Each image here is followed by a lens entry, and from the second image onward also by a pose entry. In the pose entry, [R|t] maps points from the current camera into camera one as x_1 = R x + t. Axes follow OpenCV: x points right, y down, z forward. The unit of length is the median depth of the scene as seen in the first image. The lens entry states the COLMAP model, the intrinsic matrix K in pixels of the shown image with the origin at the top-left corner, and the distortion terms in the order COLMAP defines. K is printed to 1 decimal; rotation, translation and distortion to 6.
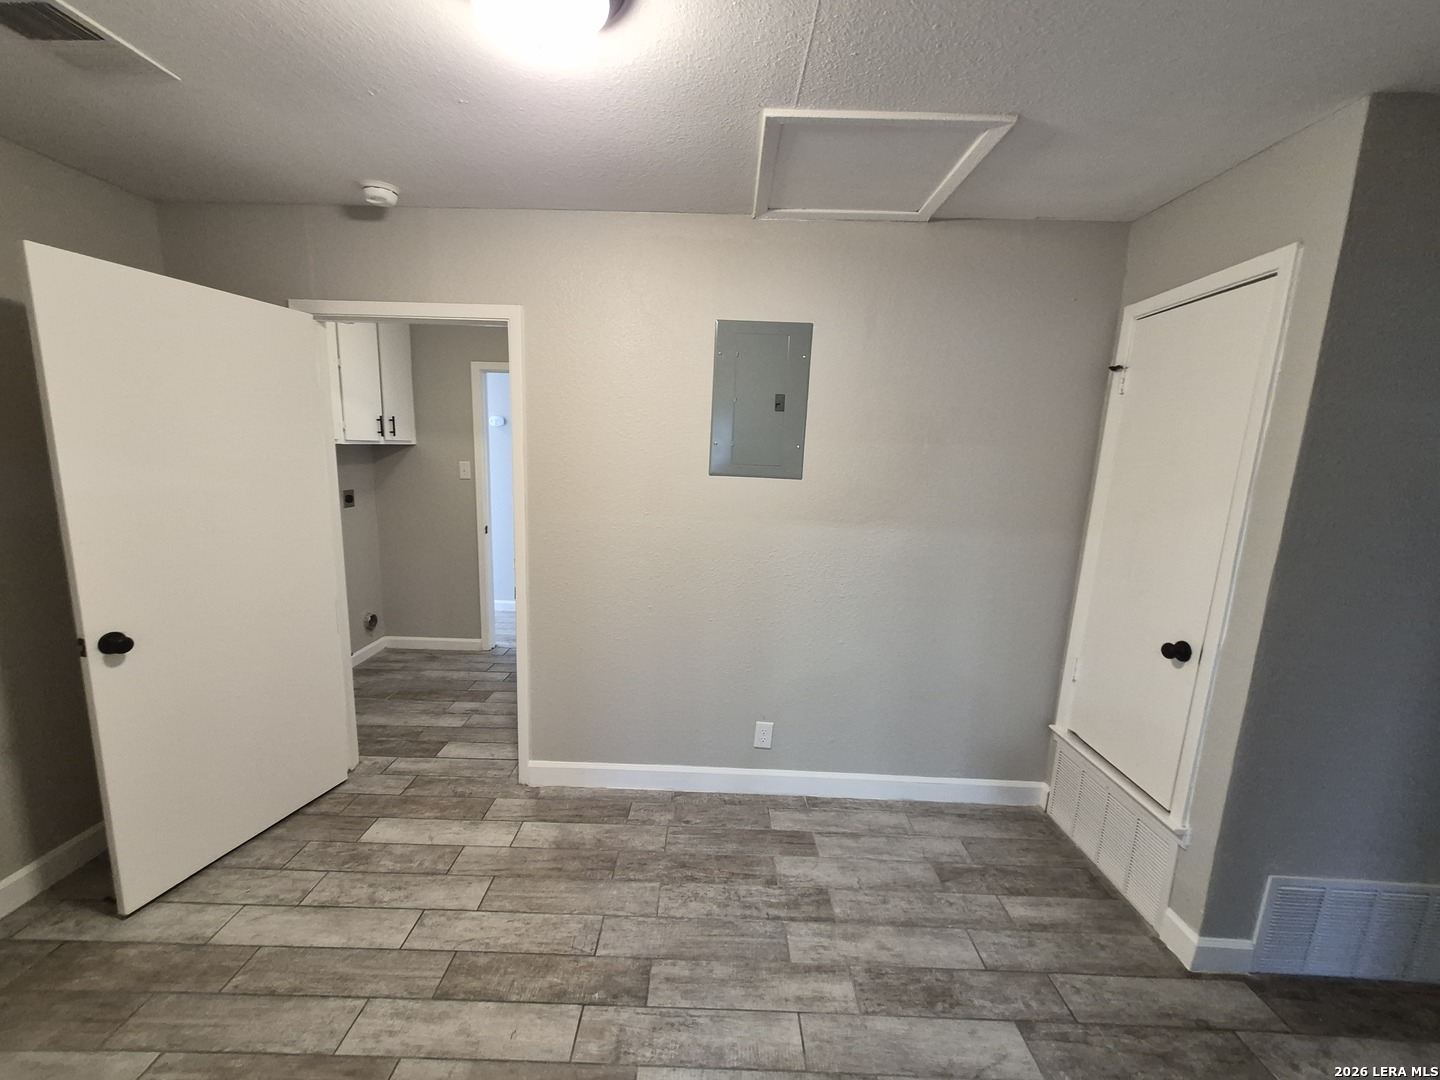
lens RADIAL K [[565.4, 0, 709.7], [0, 565.4, 546.0], [0, 0, 1]] dist [0.012010, -0.002208]
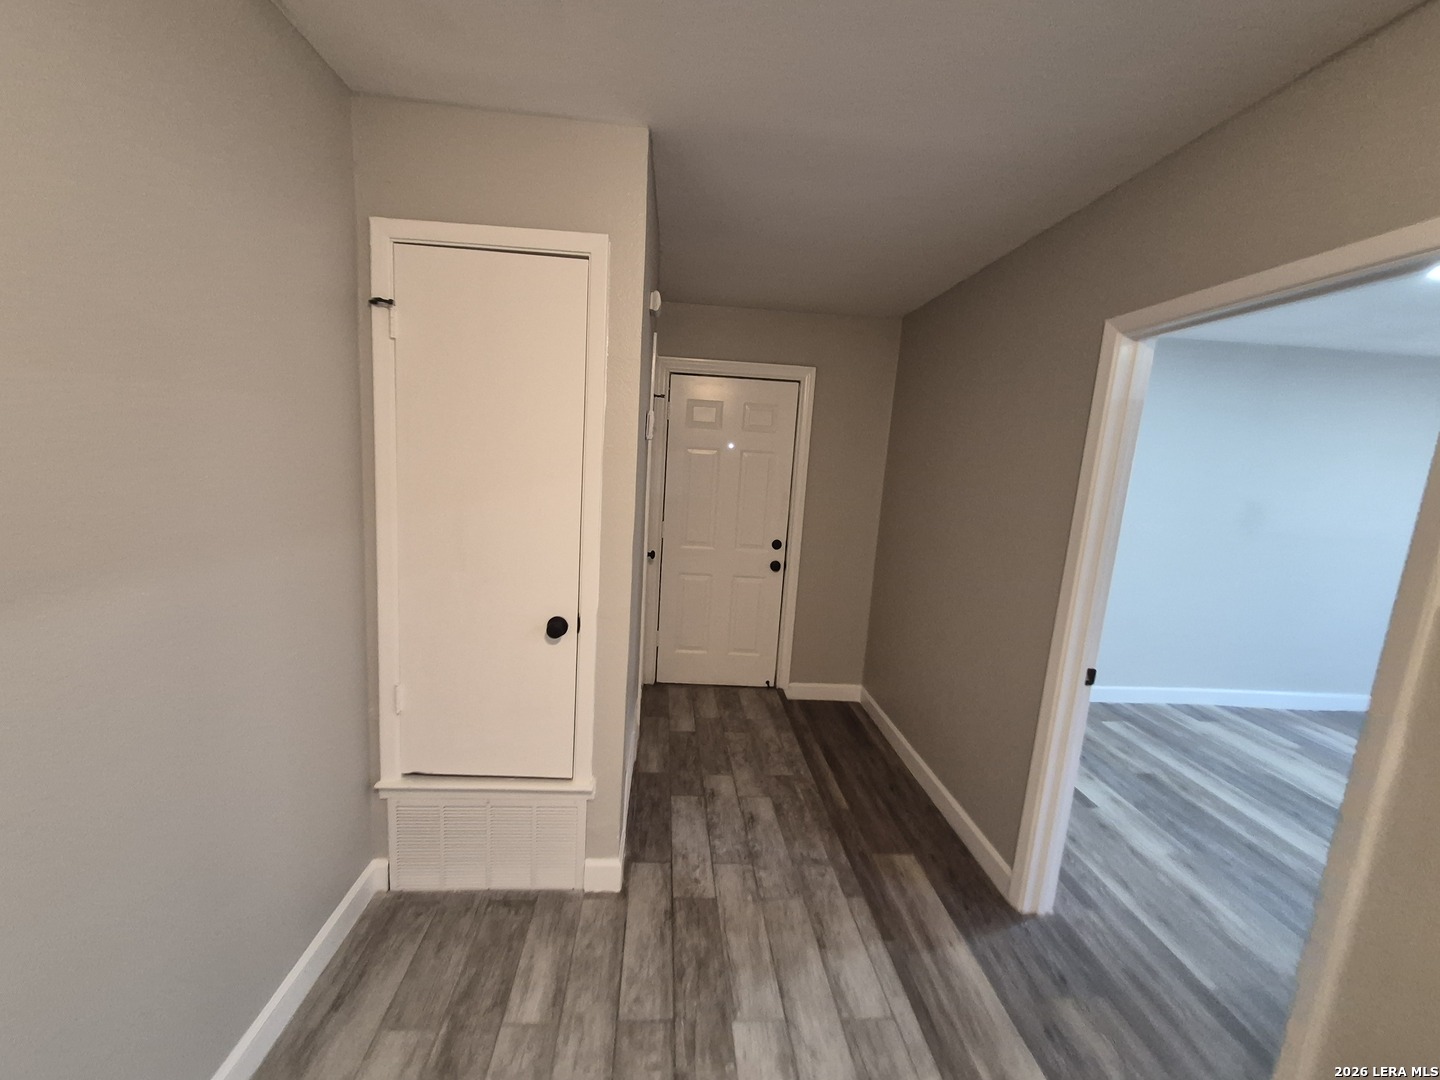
lens RADIAL K [[565.4, 0, 709.7], [0, 565.4, 546.0], [0, 0, 1]] dist [0.012010, -0.002208]
pose [[-0.074157, -0.197974, 0.977398, -0.115975], [0.106007, 0.972979, 0.205122, -0.114298], [-0.991596, 0.118822, -0.051167, 0.683347]]
